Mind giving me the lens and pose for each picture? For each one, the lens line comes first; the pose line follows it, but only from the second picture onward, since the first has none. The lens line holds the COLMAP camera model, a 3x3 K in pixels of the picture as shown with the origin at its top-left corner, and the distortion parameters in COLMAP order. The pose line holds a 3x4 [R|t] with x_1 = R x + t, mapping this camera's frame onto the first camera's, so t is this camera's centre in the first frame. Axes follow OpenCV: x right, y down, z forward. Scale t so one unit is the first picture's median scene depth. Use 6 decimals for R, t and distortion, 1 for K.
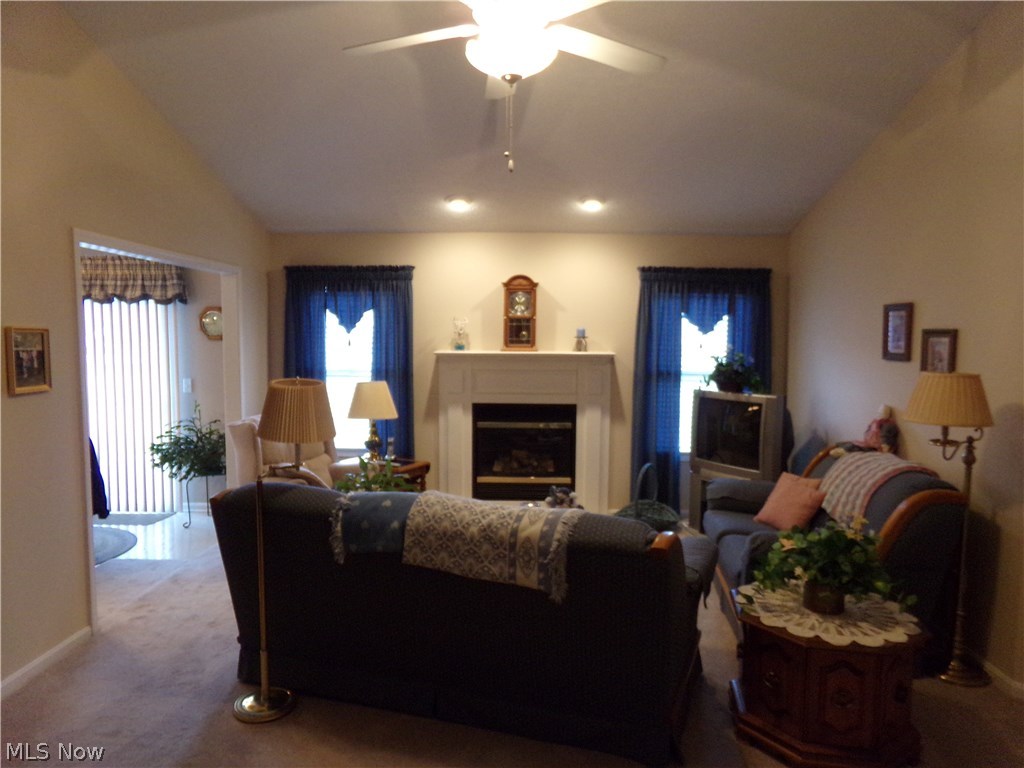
lens RADIAL K [[704.4, 0, 512.0], [0, 704.4, 384.0], [0, 0, 1]] dist [-0.029361, 0.005910]
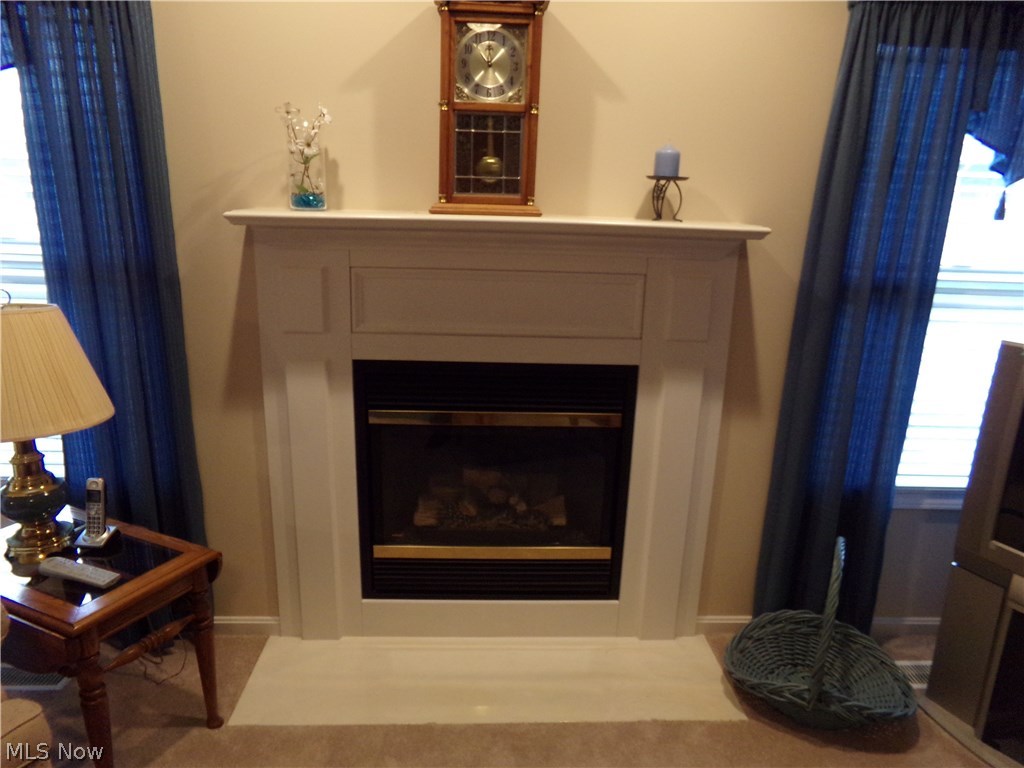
lens RADIAL K [[704.4, 0, 512.0], [0, 704.4, 384.0], [0, 0, 1]] dist [-0.029361, 0.005910]
pose [[0.997017, 0.001856, 0.077159, -0.003004], [-0.015586, 0.983955, 0.177733, -0.026412], [-0.075591, -0.178405, 0.981049, 0.641550]]
